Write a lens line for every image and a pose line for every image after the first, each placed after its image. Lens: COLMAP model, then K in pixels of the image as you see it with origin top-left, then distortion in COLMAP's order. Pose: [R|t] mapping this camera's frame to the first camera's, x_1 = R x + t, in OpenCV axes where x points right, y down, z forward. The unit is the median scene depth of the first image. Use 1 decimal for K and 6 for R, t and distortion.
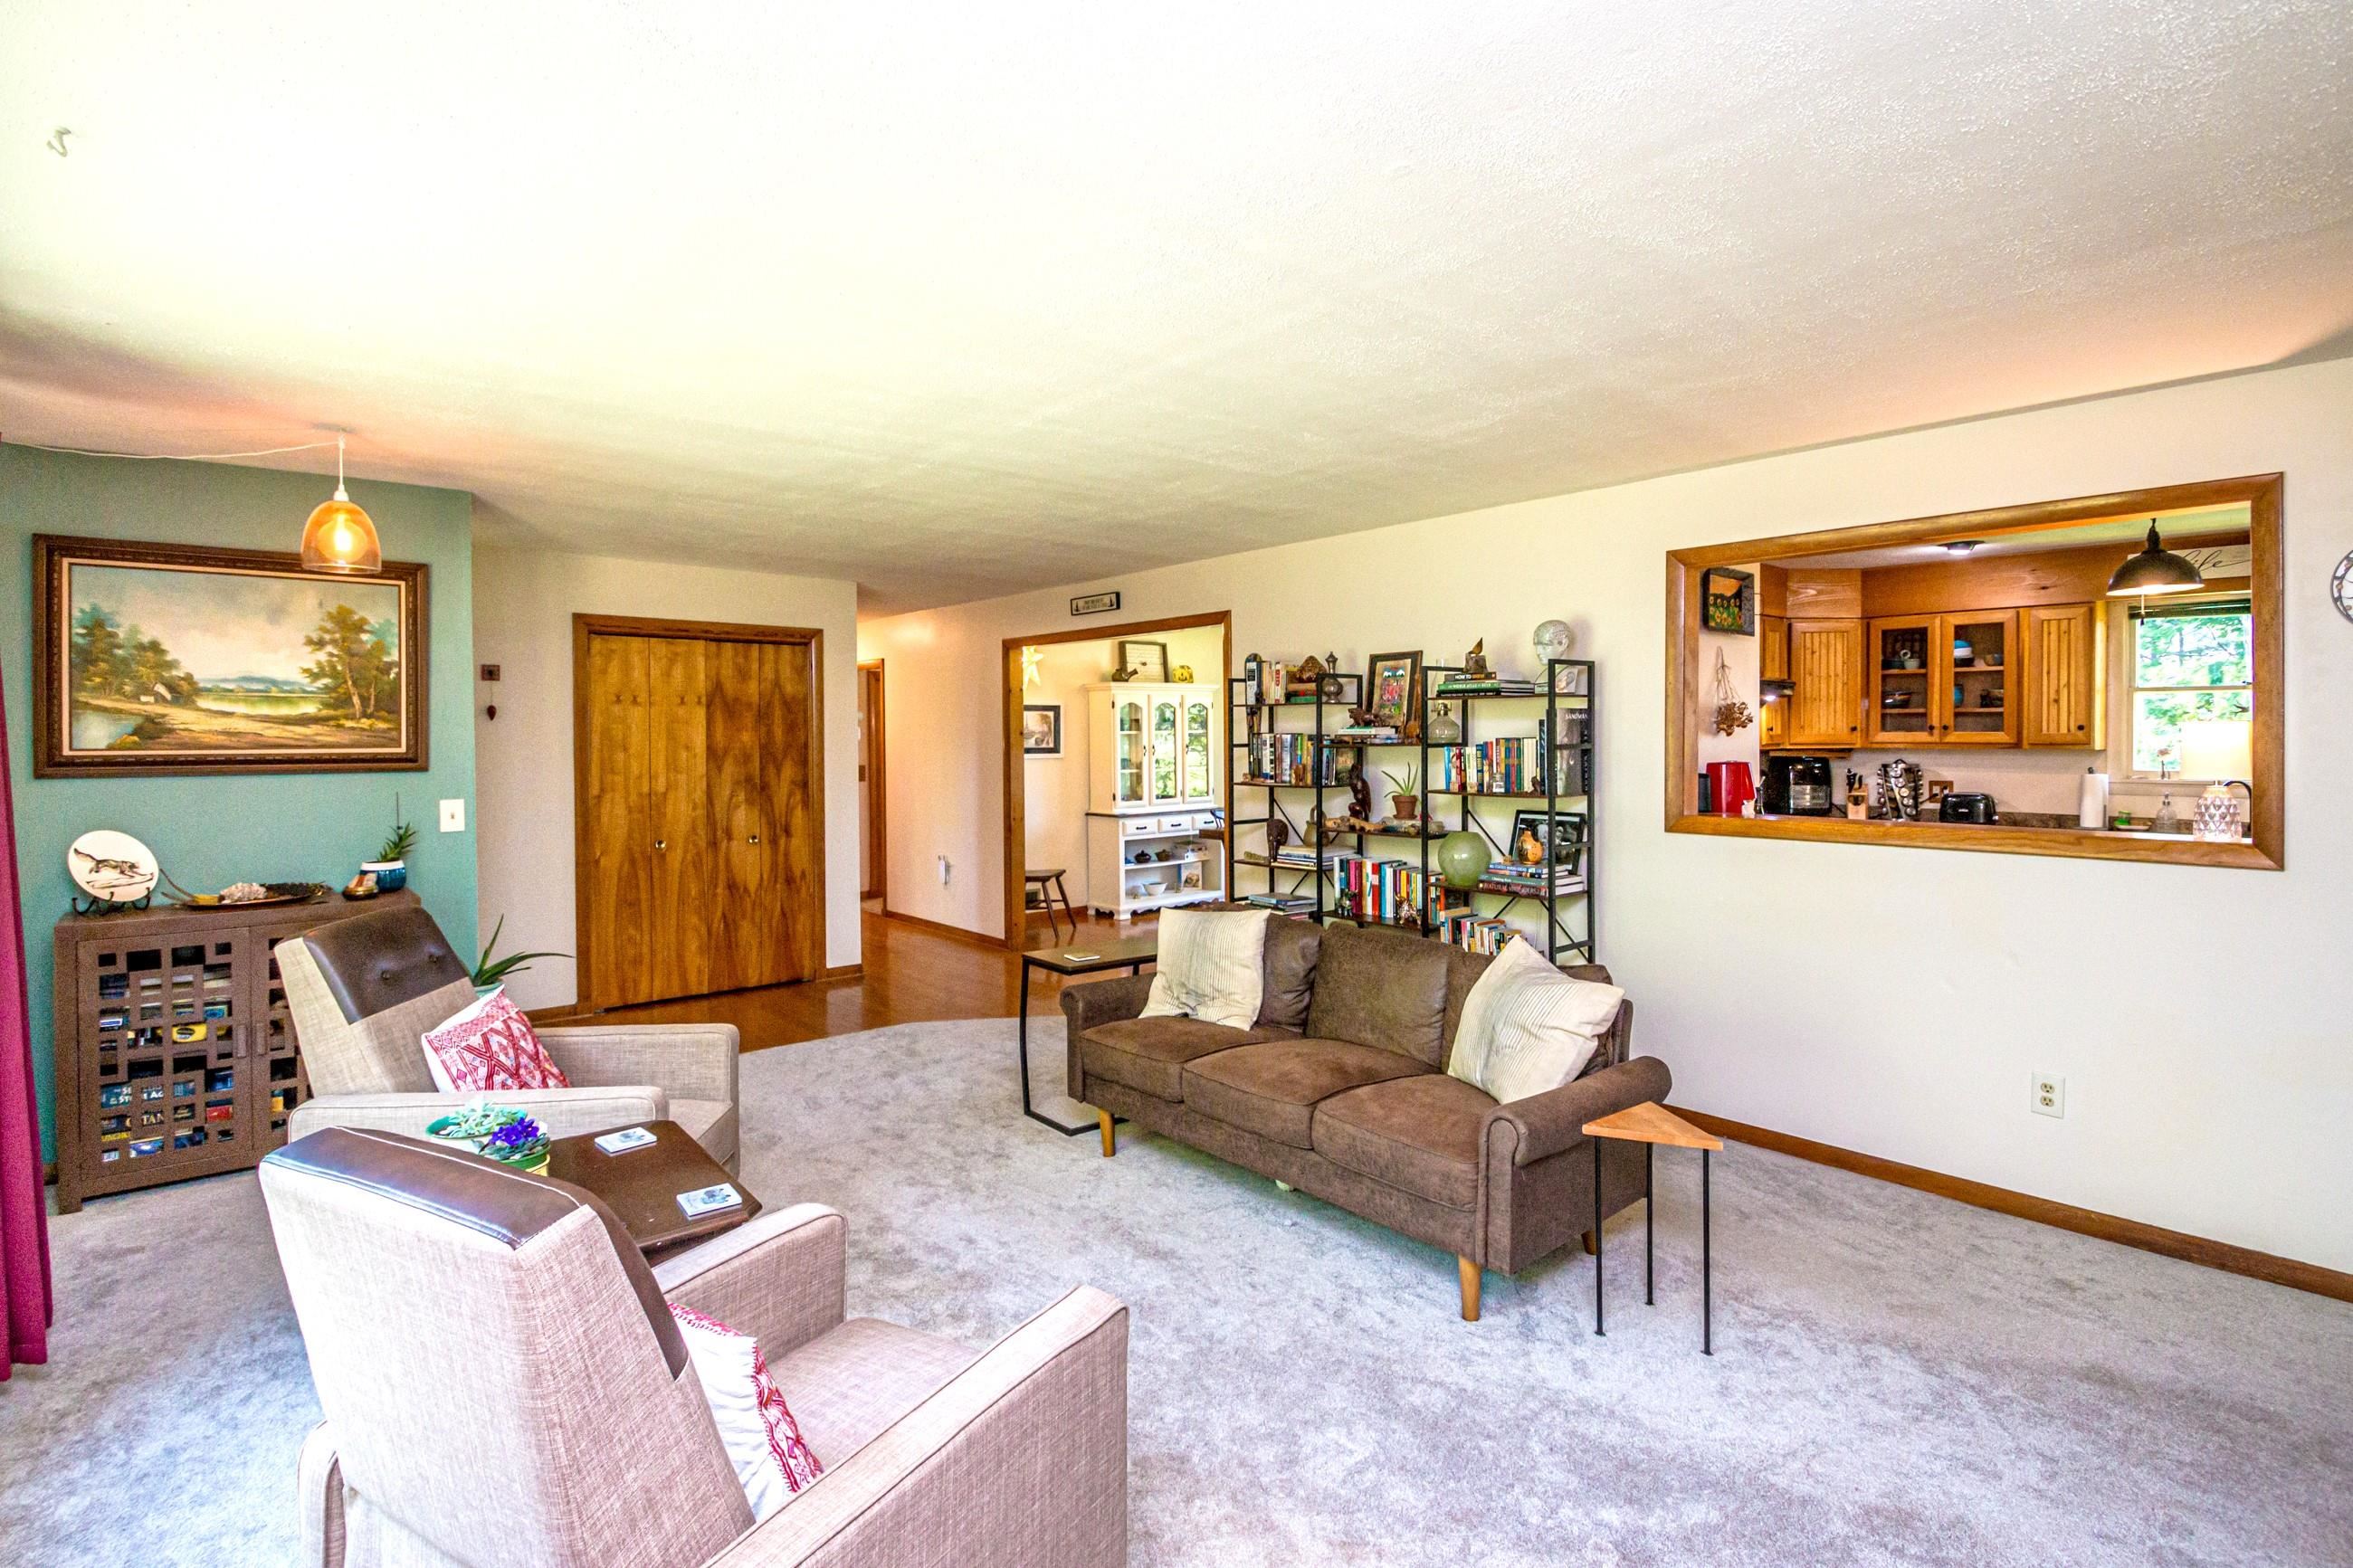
lens RADIAL K [[1133.8, 0, 1173.4], [0, 1133.8, 768.9], [0, 0, 1]] dist [-0.001800, -0.000657]
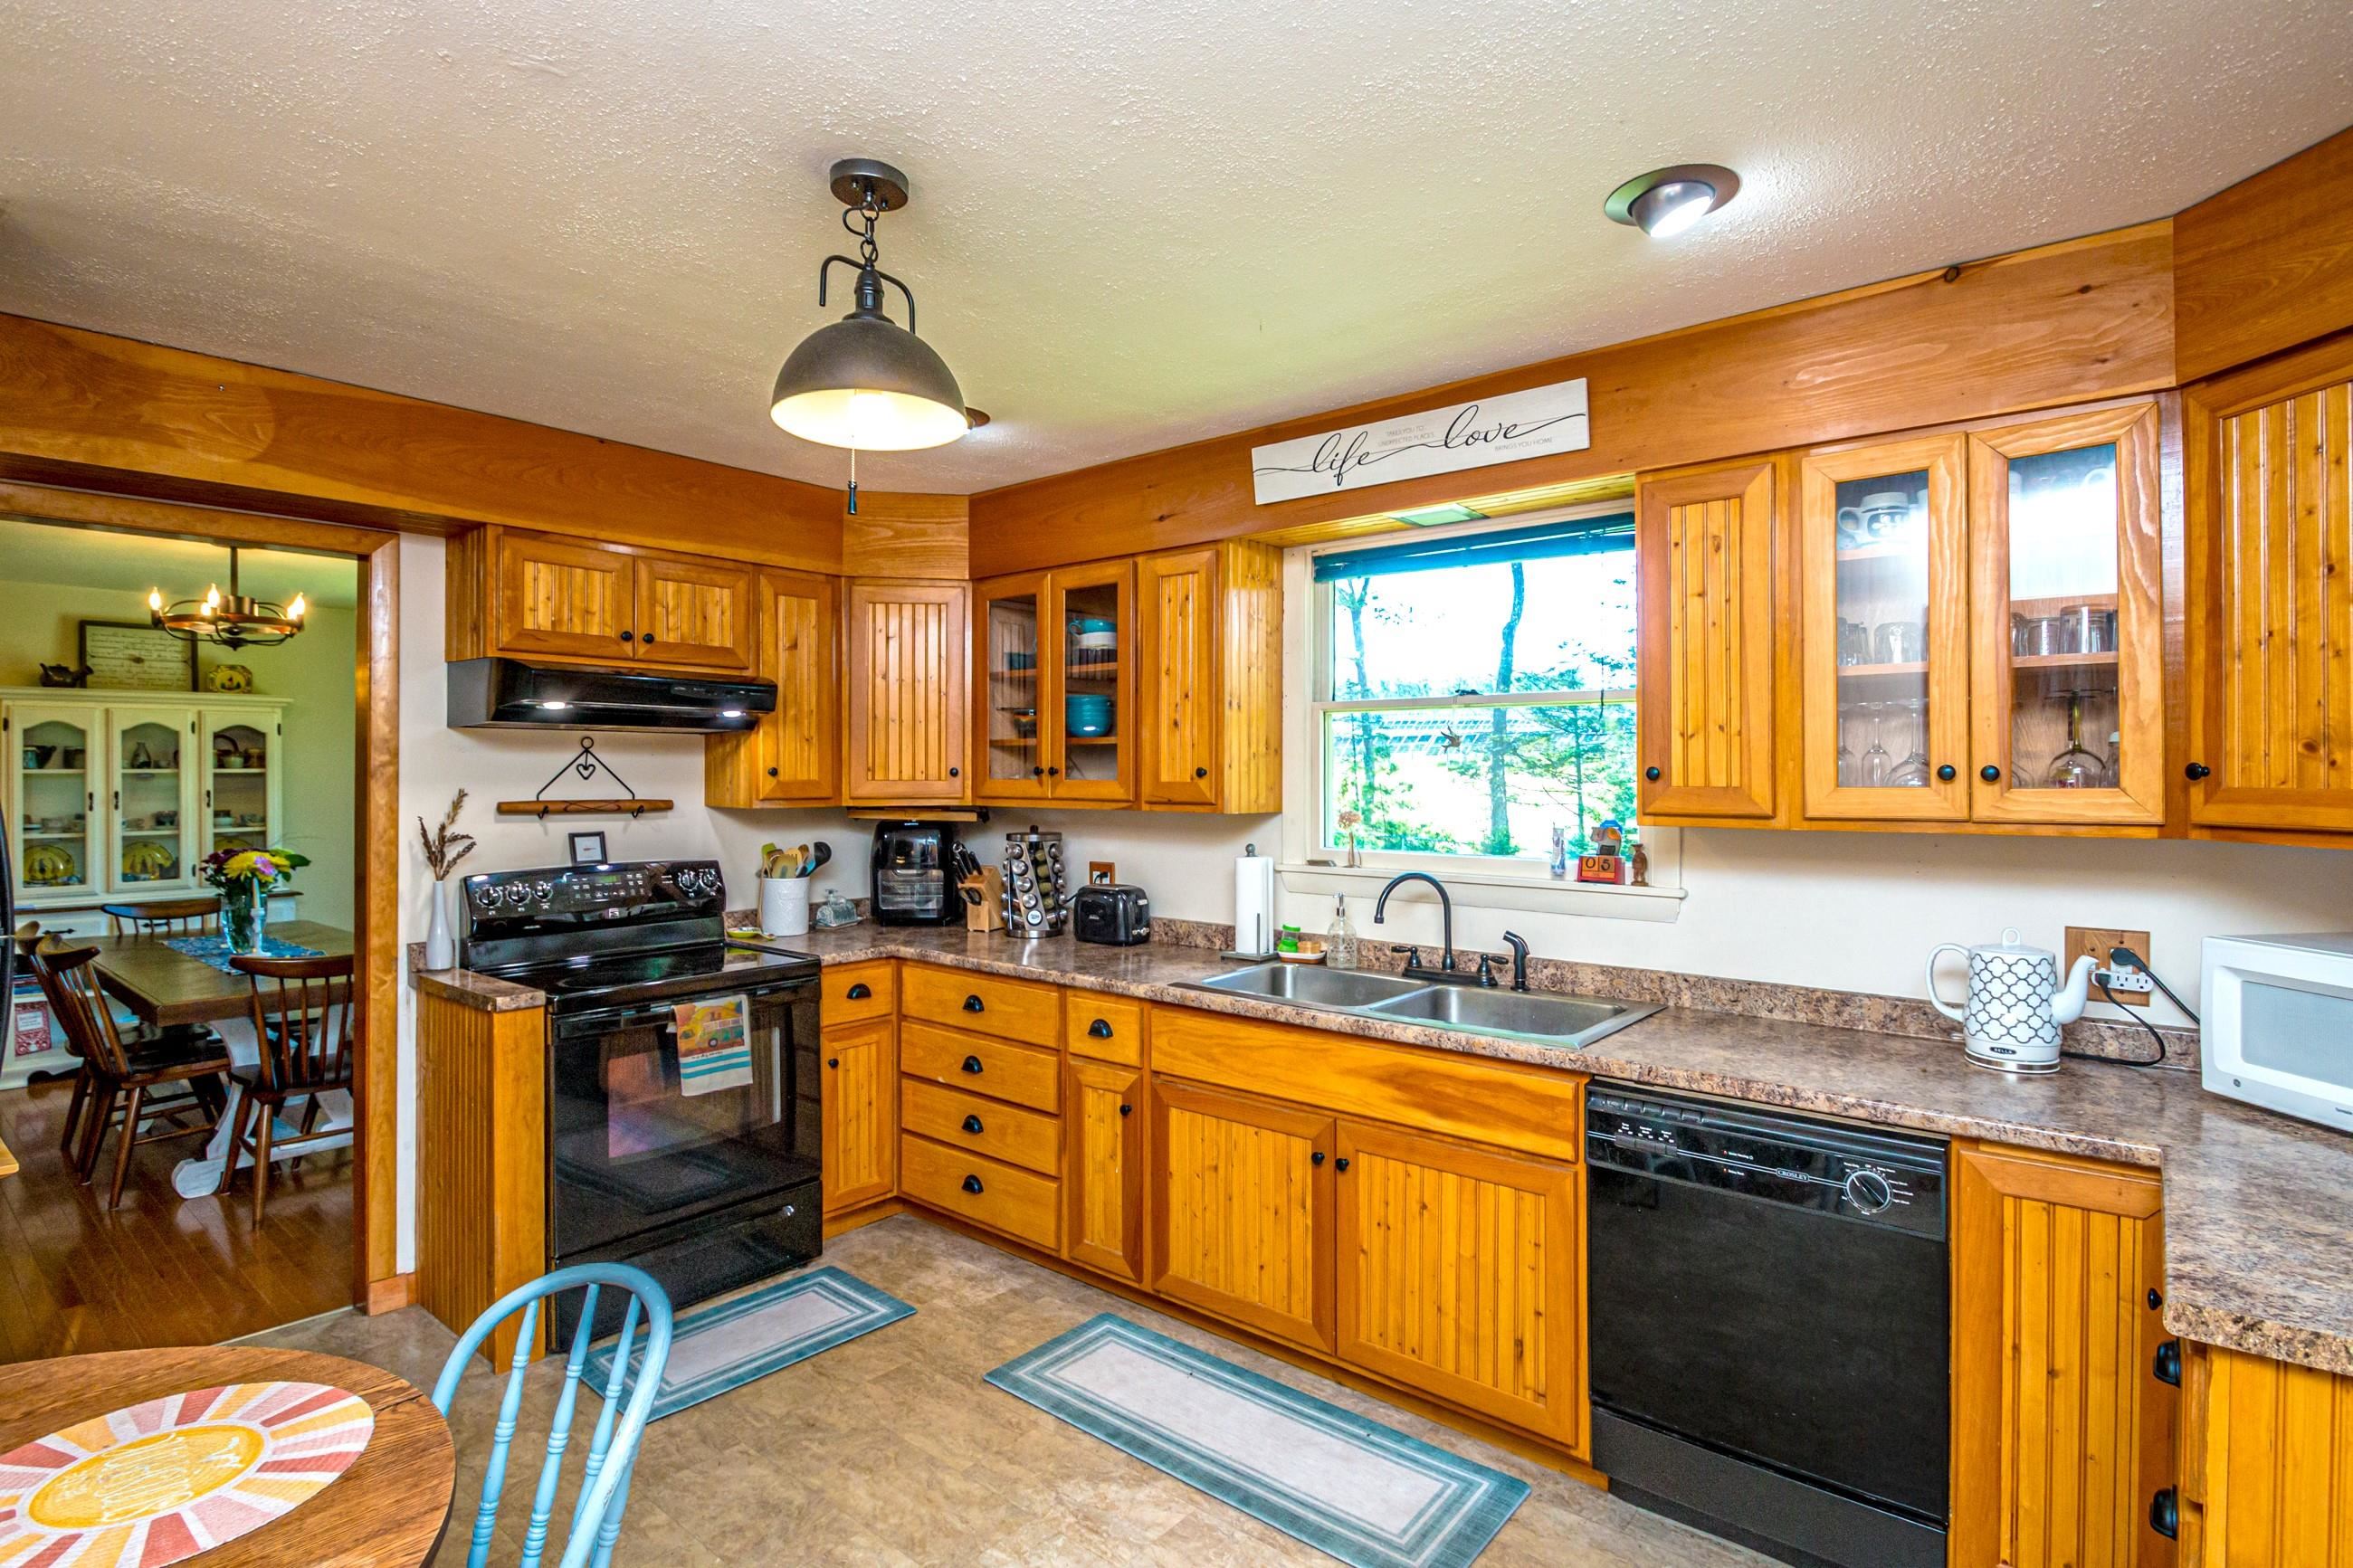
lens RADIAL K [[1133.8, 0, 1173.4], [0, 1133.8, 768.9], [0, 0, 1]] dist [-0.001800, -0.000657]
pose [[0.986298, 0.001920, 0.164963, 0.643284], [0.002605, 0.999626, -0.027214, -0.021930], [-0.164954, 0.027271, 0.985924, 0.439737]]
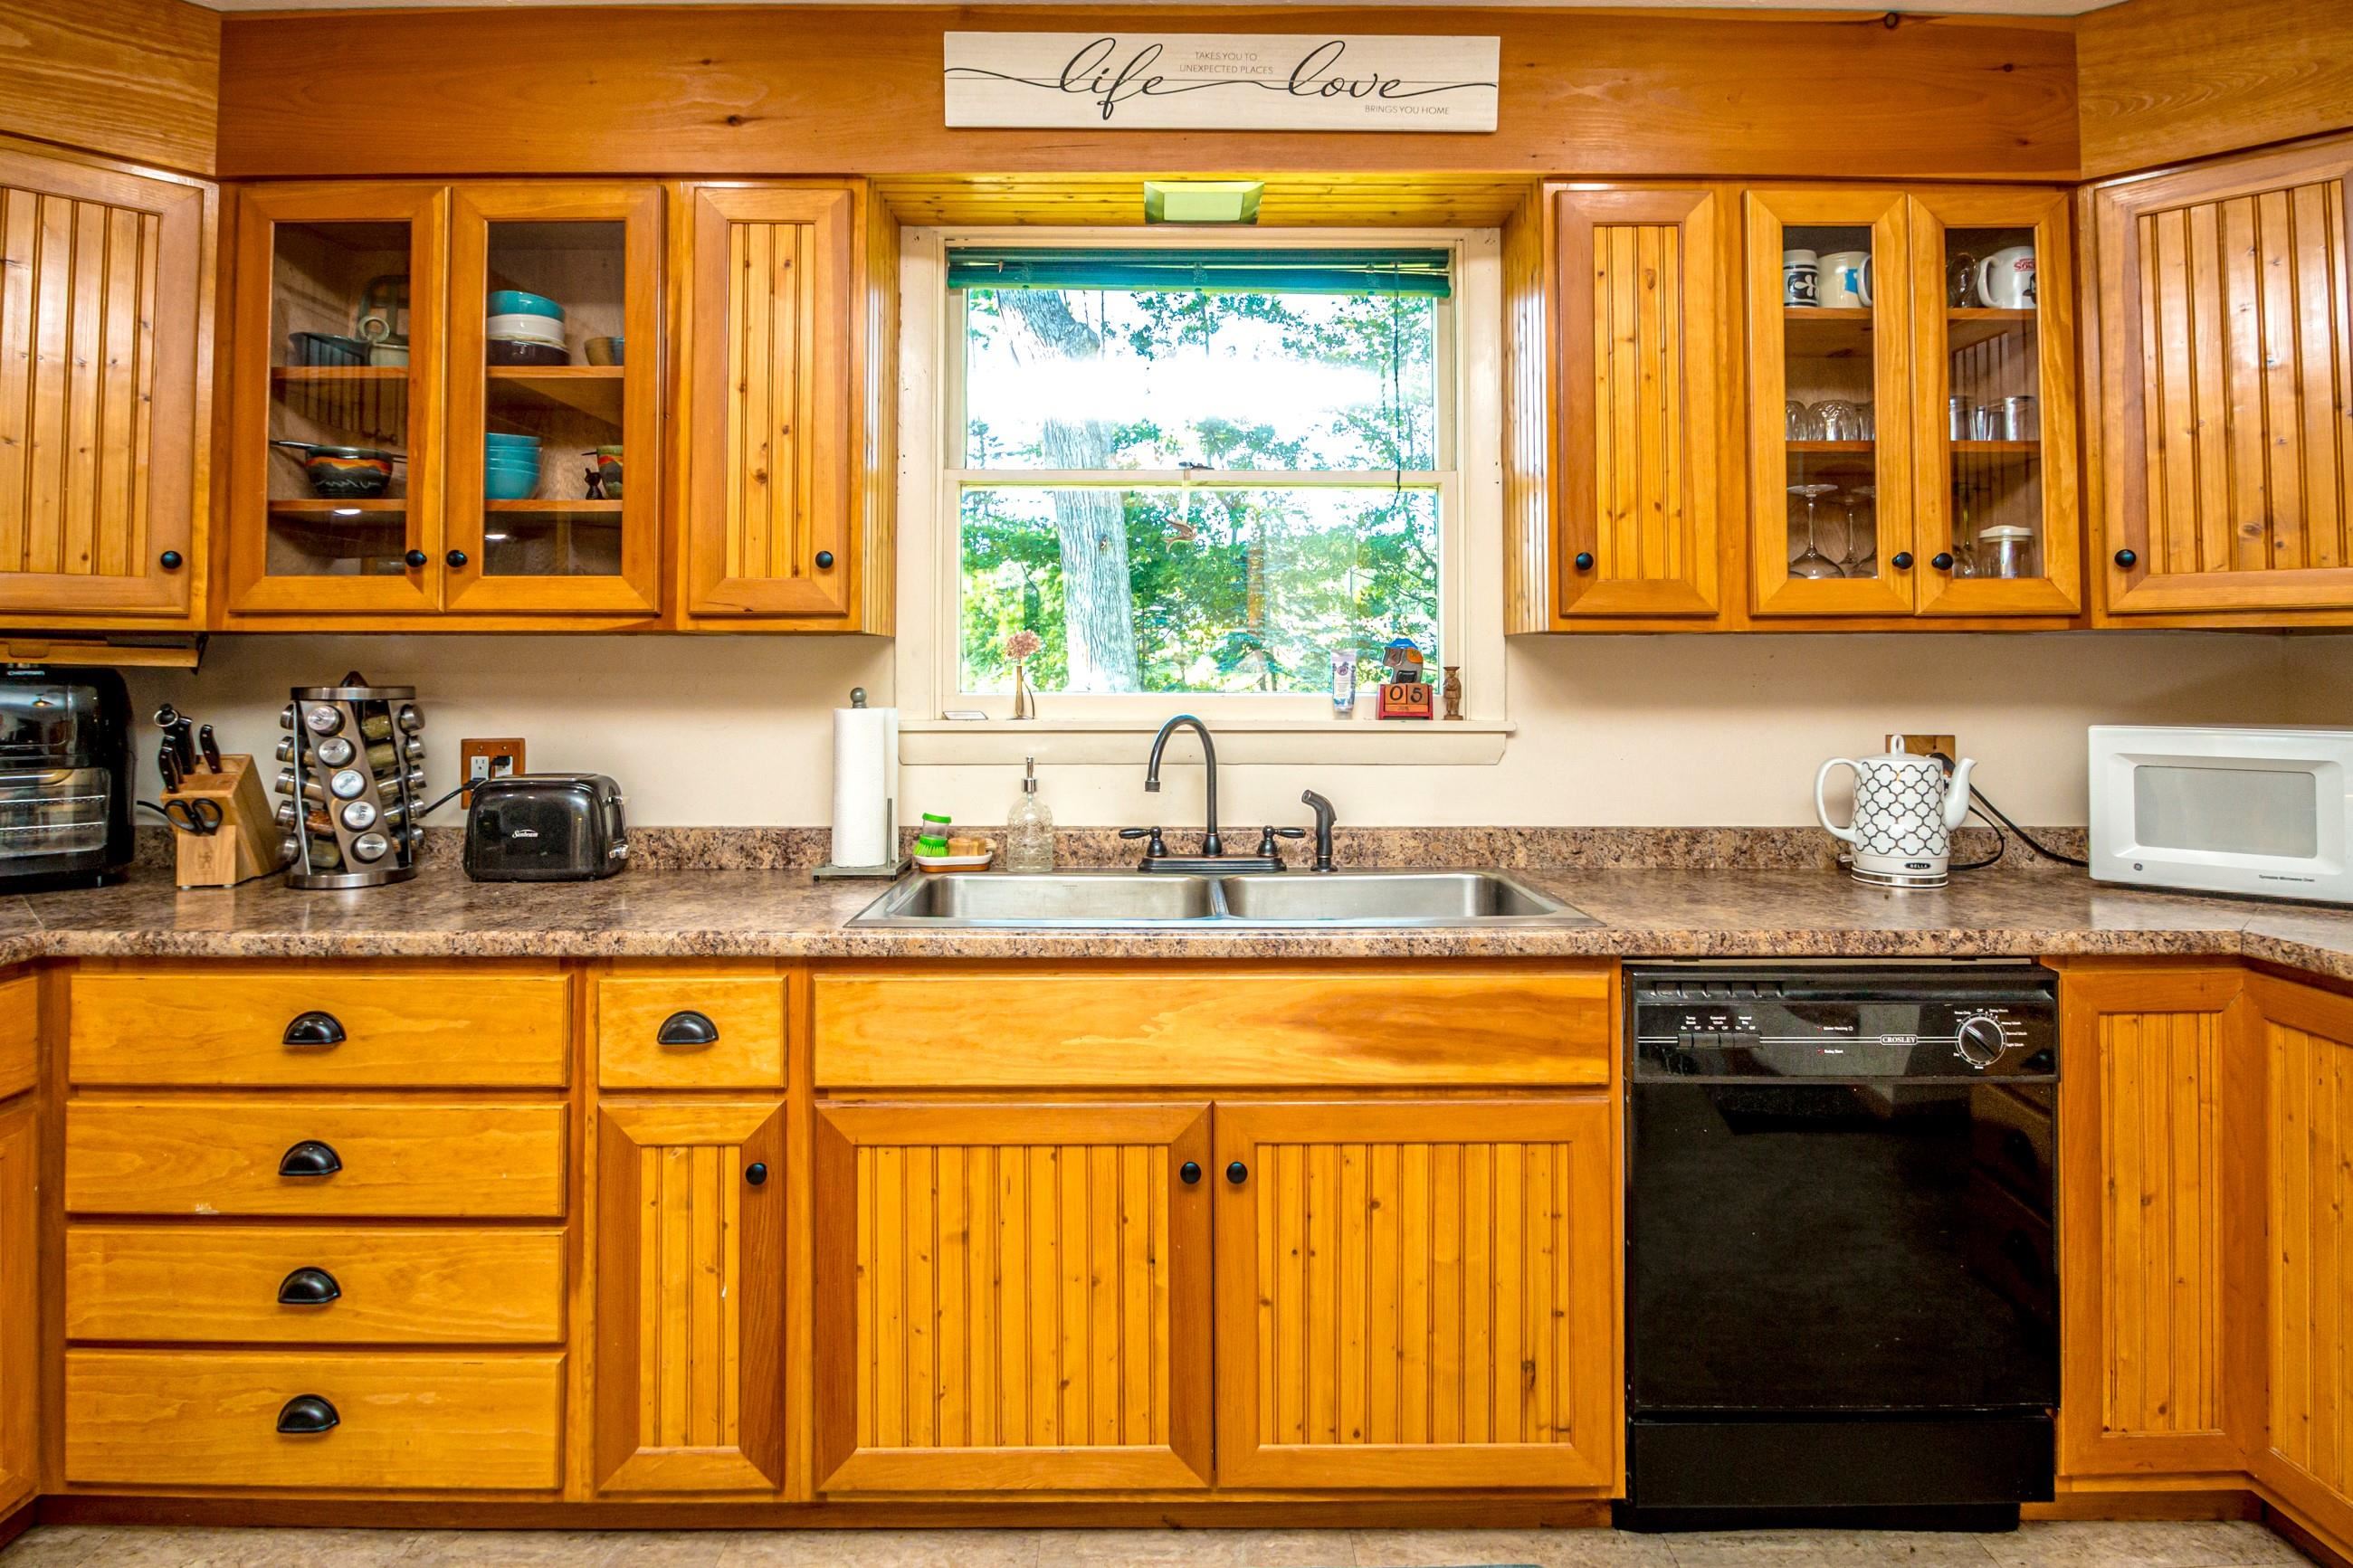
lens RADIAL K [[1308.9, 0, 1179.2], [0, 1308.9, 633.5], [0, 0, 1]] dist [-0.005636, -0.001515]
pose [[0.650458, 0.023726, 0.759172, 0.544189], [0.015912, 0.998867, -0.044851, 0.000631], [-0.759376, 0.041254, 0.649343, 0.637611]]
